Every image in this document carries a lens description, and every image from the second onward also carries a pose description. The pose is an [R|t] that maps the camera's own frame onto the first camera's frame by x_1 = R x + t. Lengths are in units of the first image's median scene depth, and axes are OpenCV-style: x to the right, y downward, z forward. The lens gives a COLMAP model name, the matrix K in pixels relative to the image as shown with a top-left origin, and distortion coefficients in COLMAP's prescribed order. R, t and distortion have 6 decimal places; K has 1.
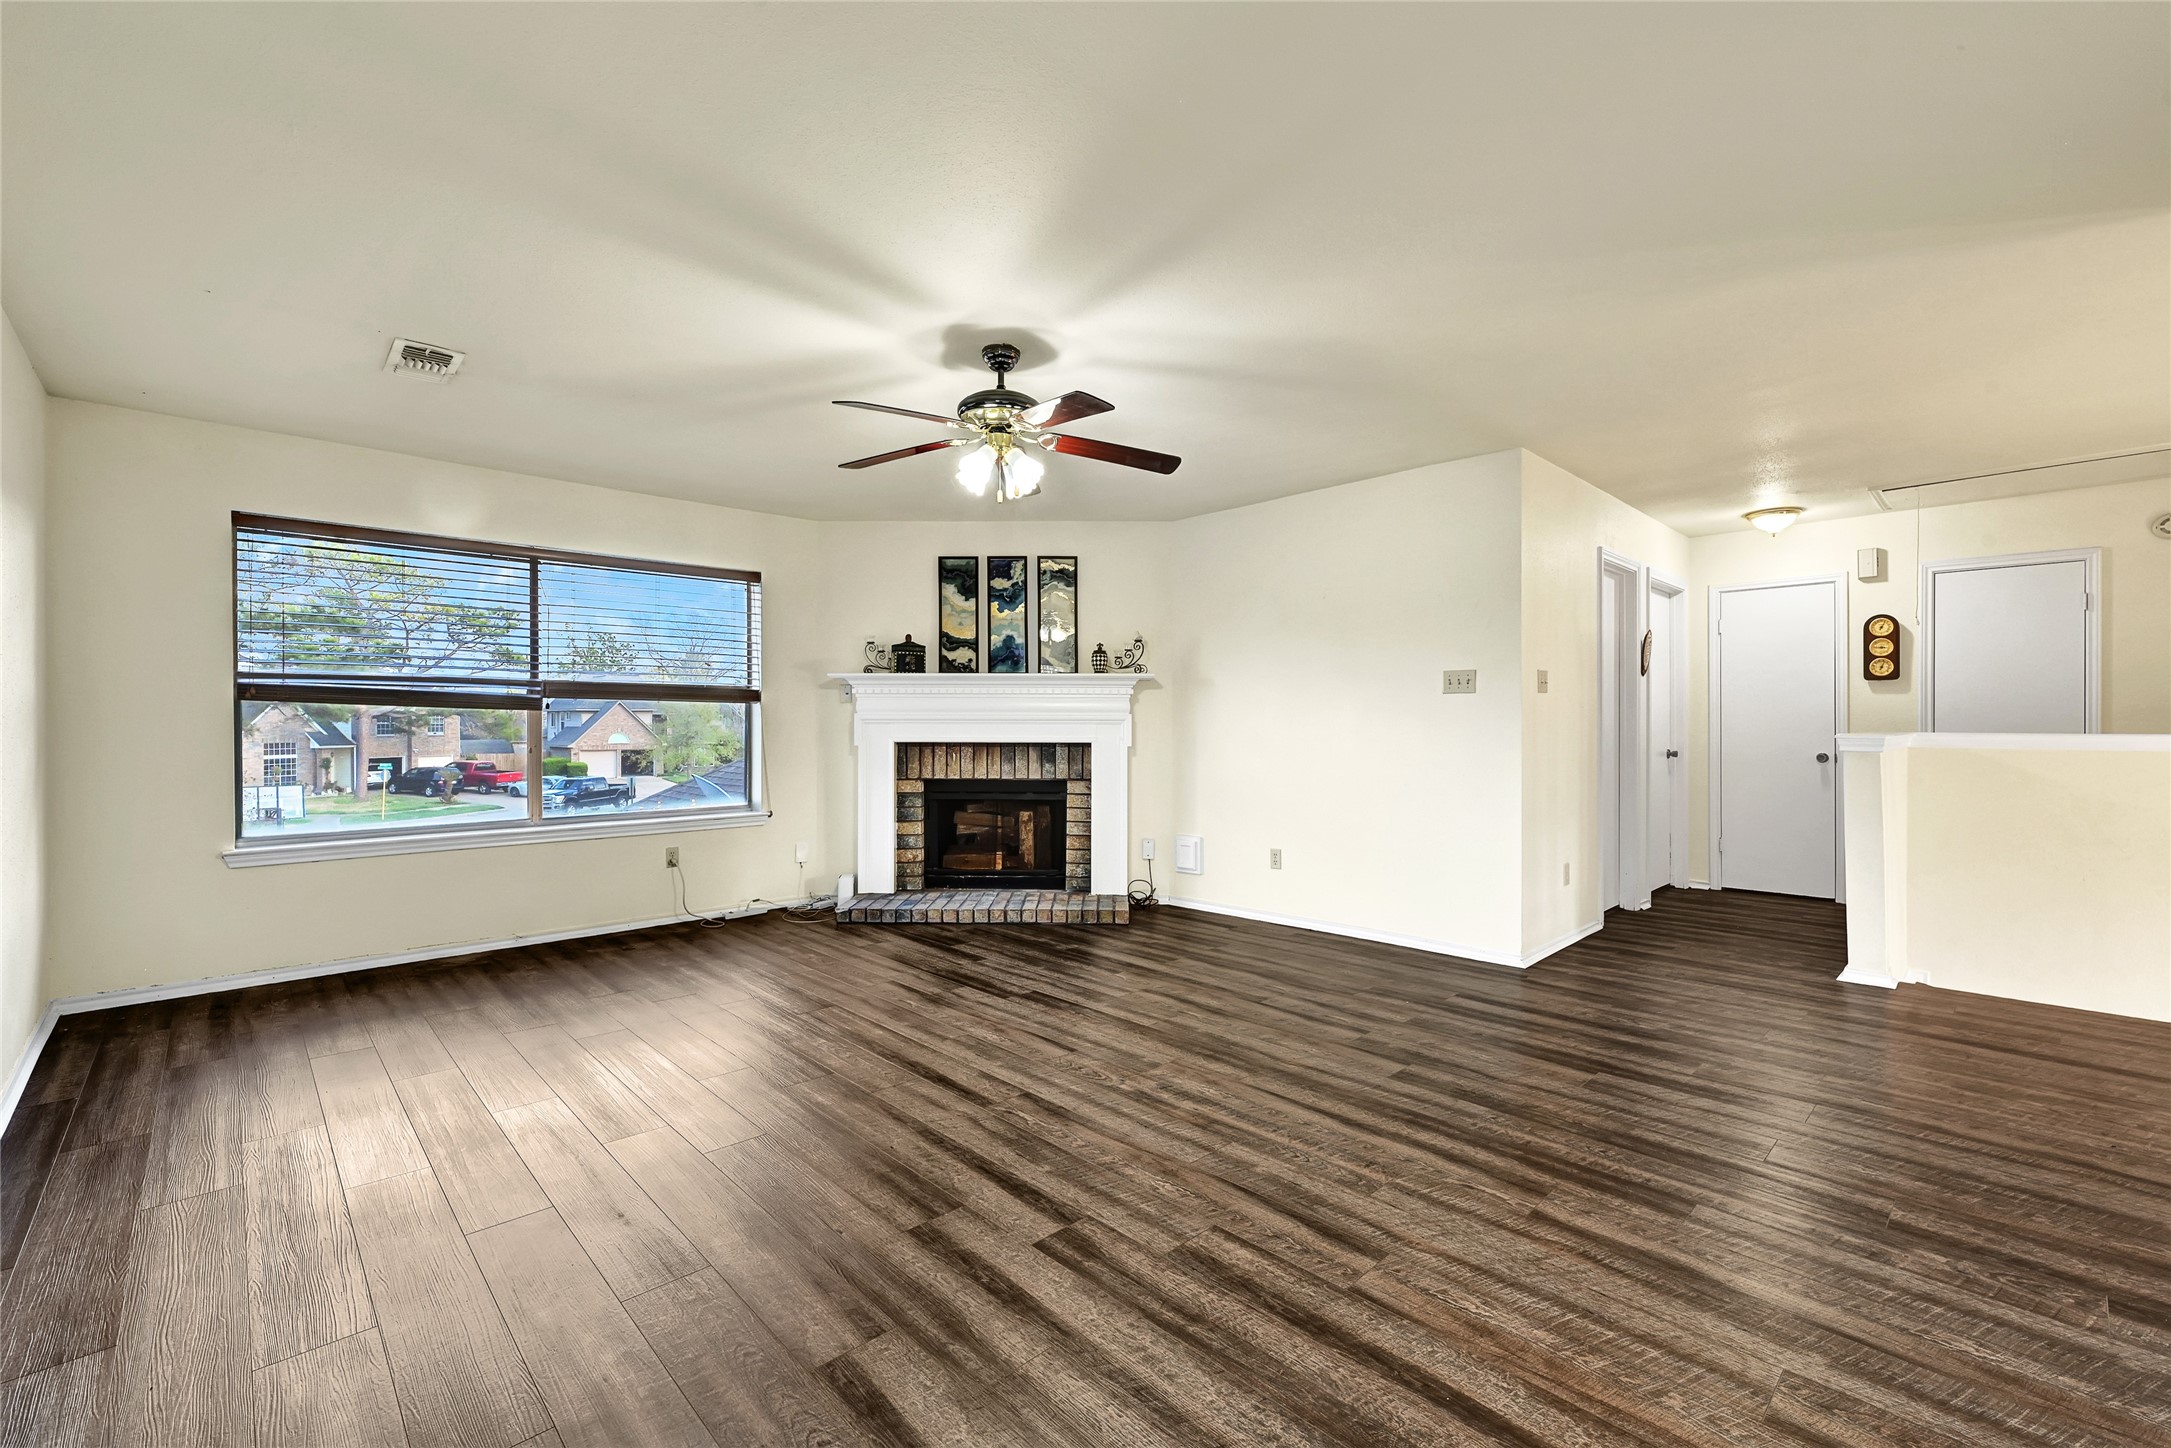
lens RADIAL K [[901.9, 0, 1075.8], [0, 901.9, 723.8], [0, 0, 1]] dist [0.000222, 0.000014]
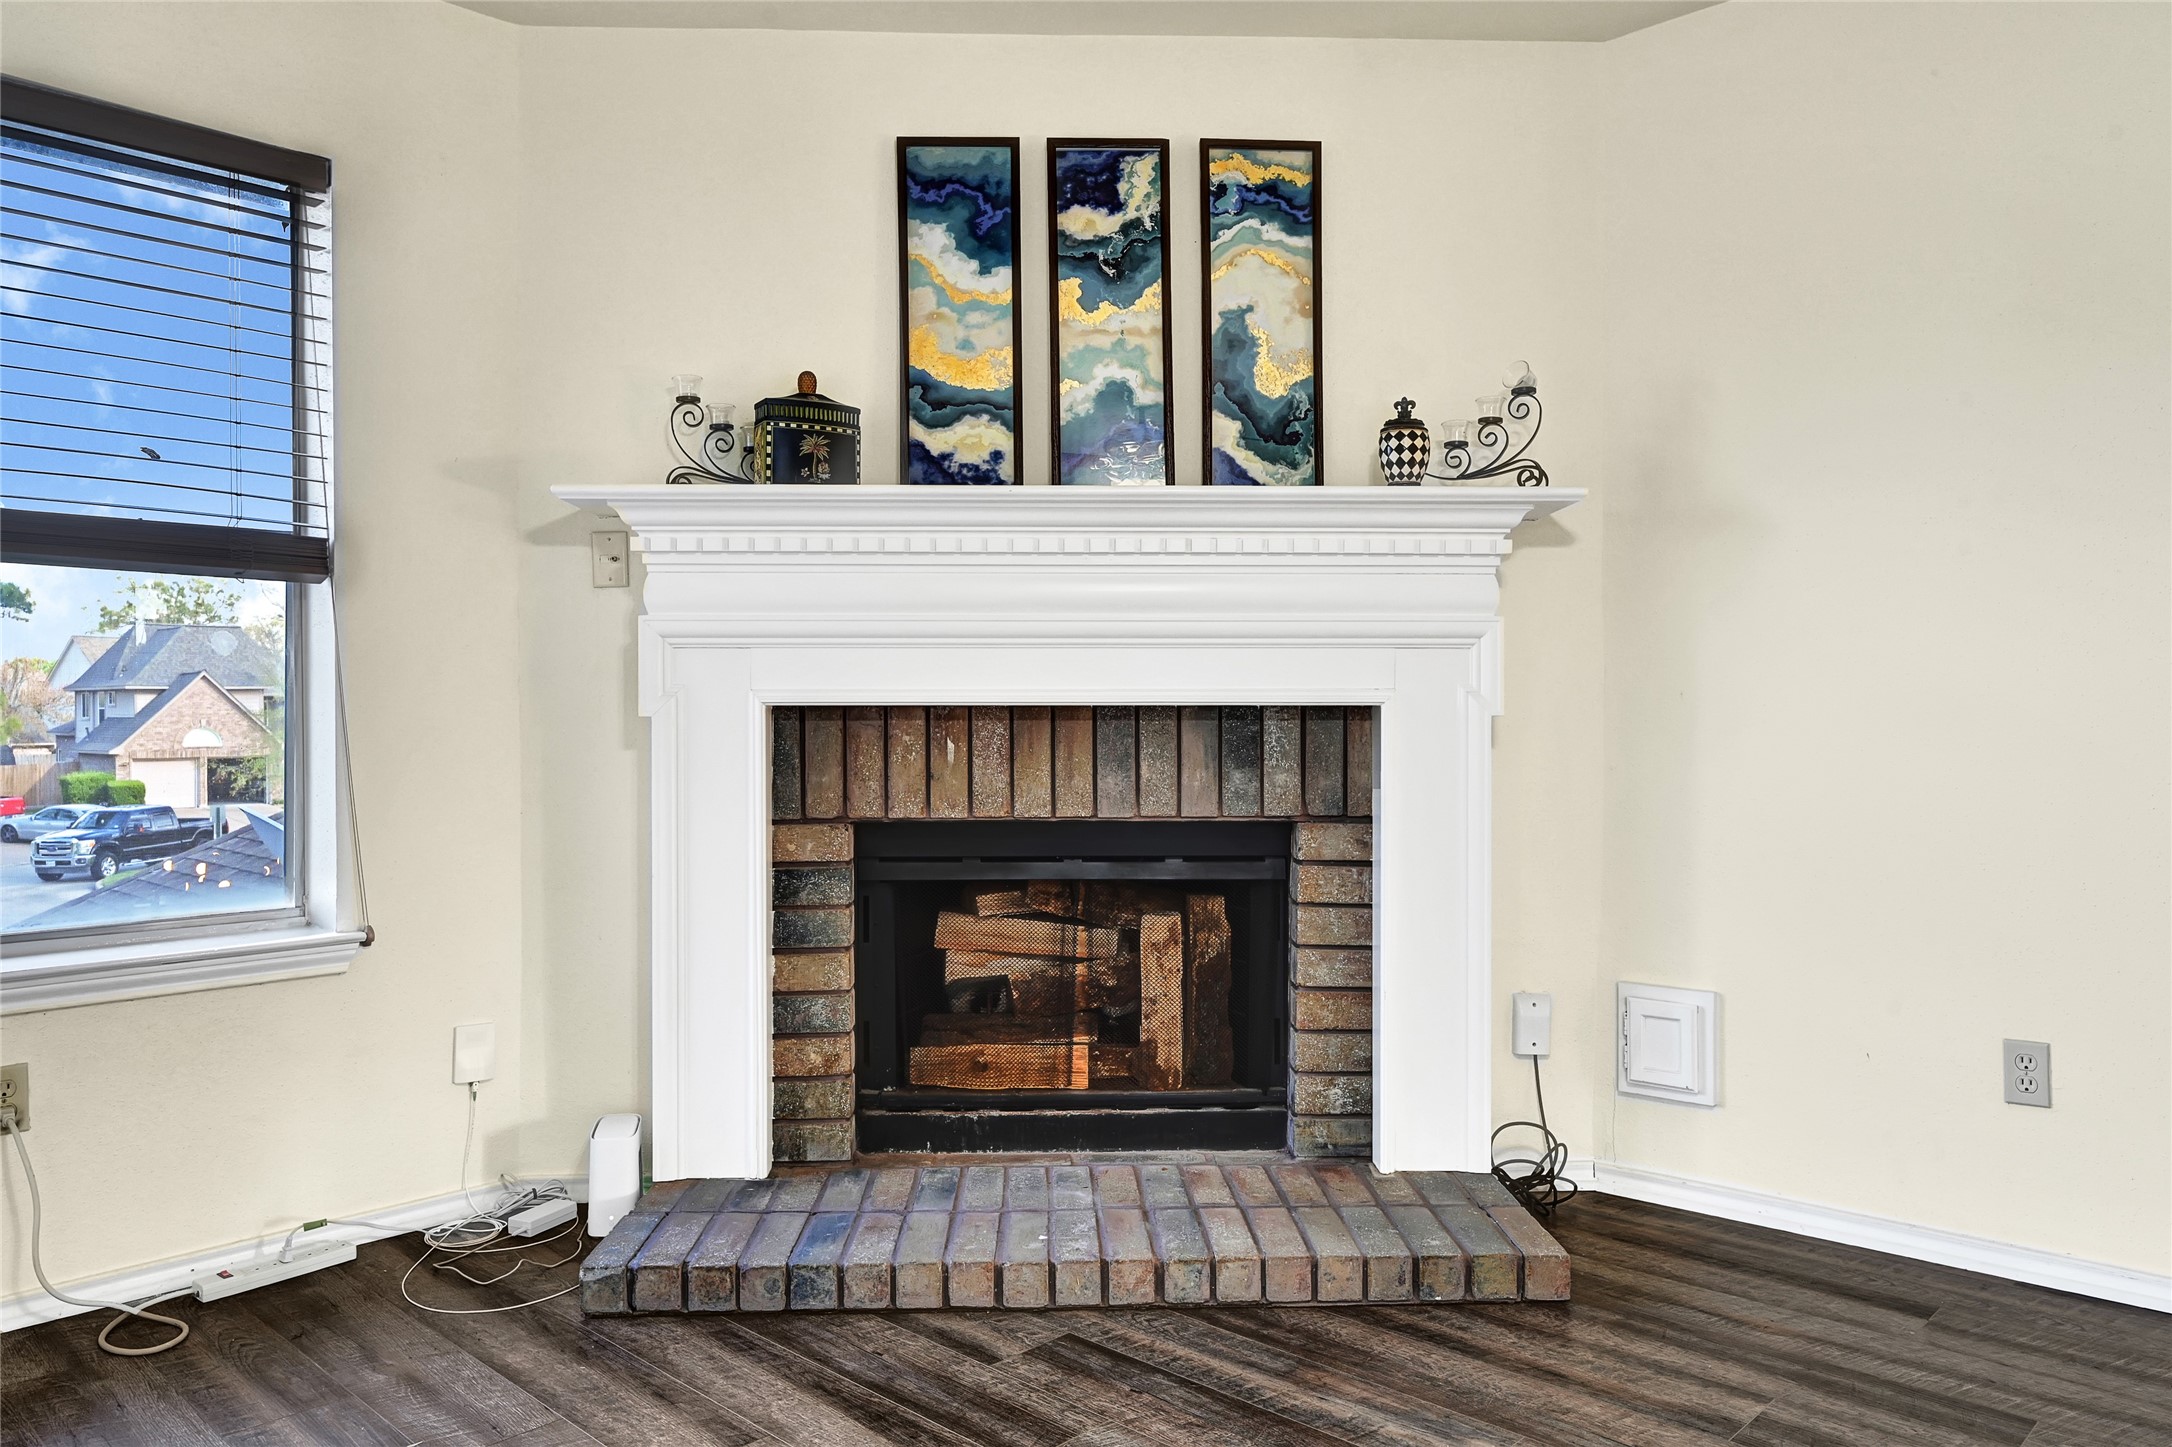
lens RADIAL K [[1512.4, 0, 1086.0], [0, 1512.4, 723.5], [0, 0, 1]] dist [0.003458, -0.008014]
pose [[0.998484, -0.003628, 0.054914, -0.116123], [0.003169, 0.999959, 0.008435, 0.022248], [-0.054943, -0.008248, 0.998455, 0.453601]]
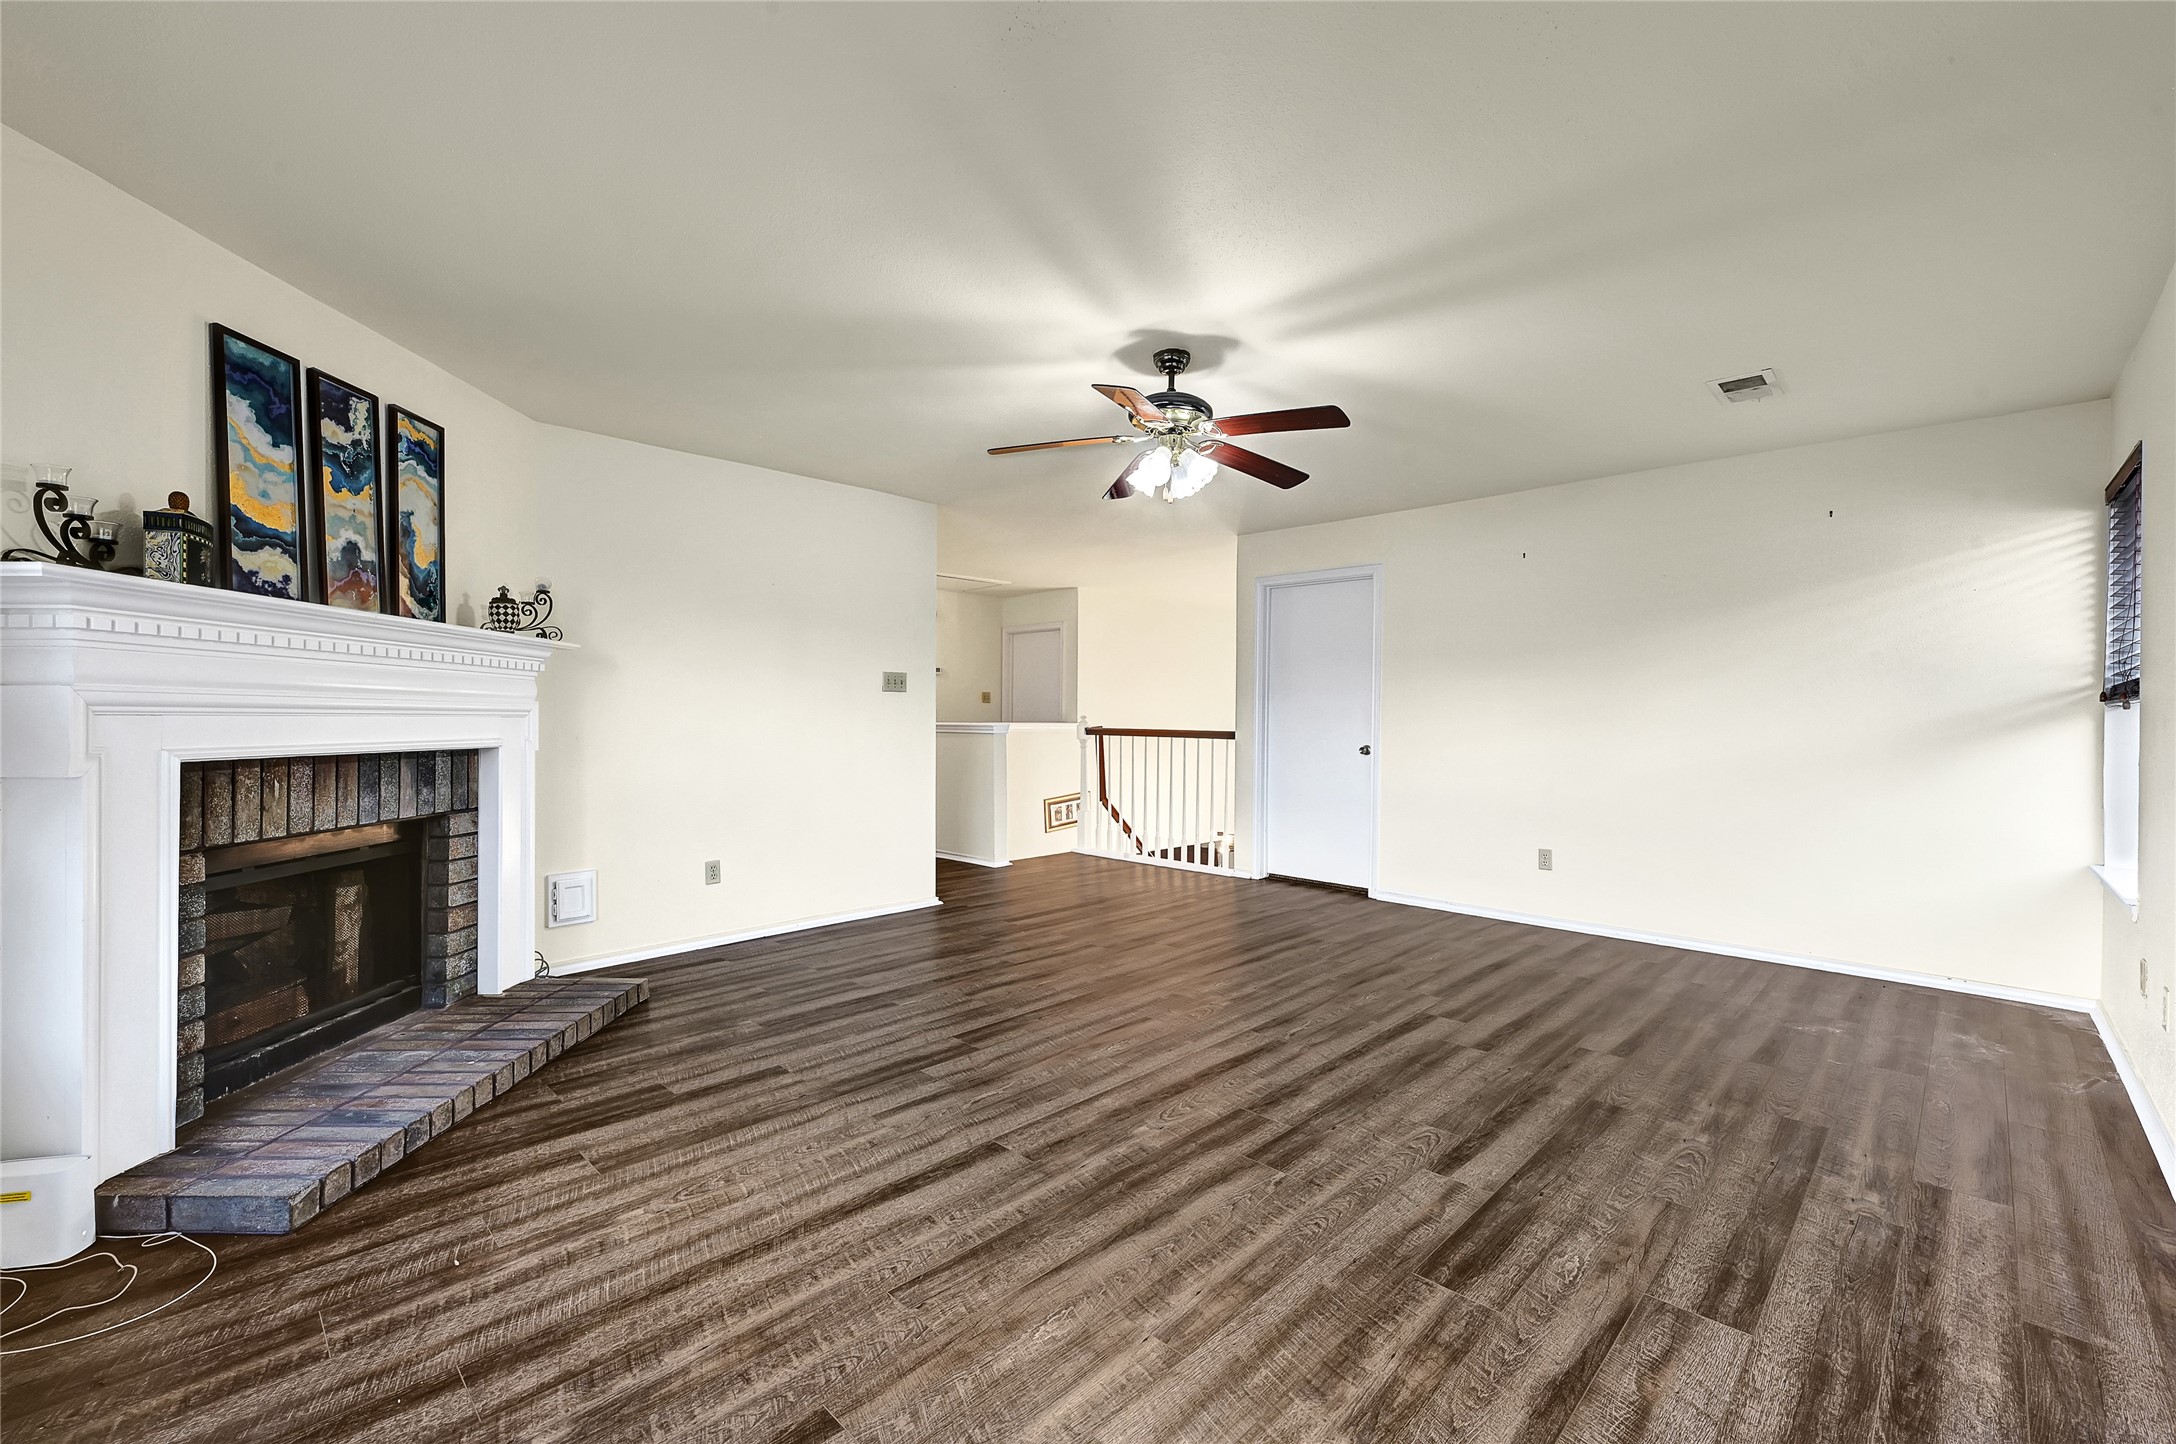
lens RADIAL K [[904.0, 0, 1078.3], [0, 904.0, 721.8], [0, 0, 1]] dist [0.000222, 0.000014]
pose [[-0.027497, -0.004179, 0.999613, -0.597890], [-0.003478, 0.999986, 0.004085, -0.000266], [-0.999616, -0.003364, -0.027511, 0.611148]]
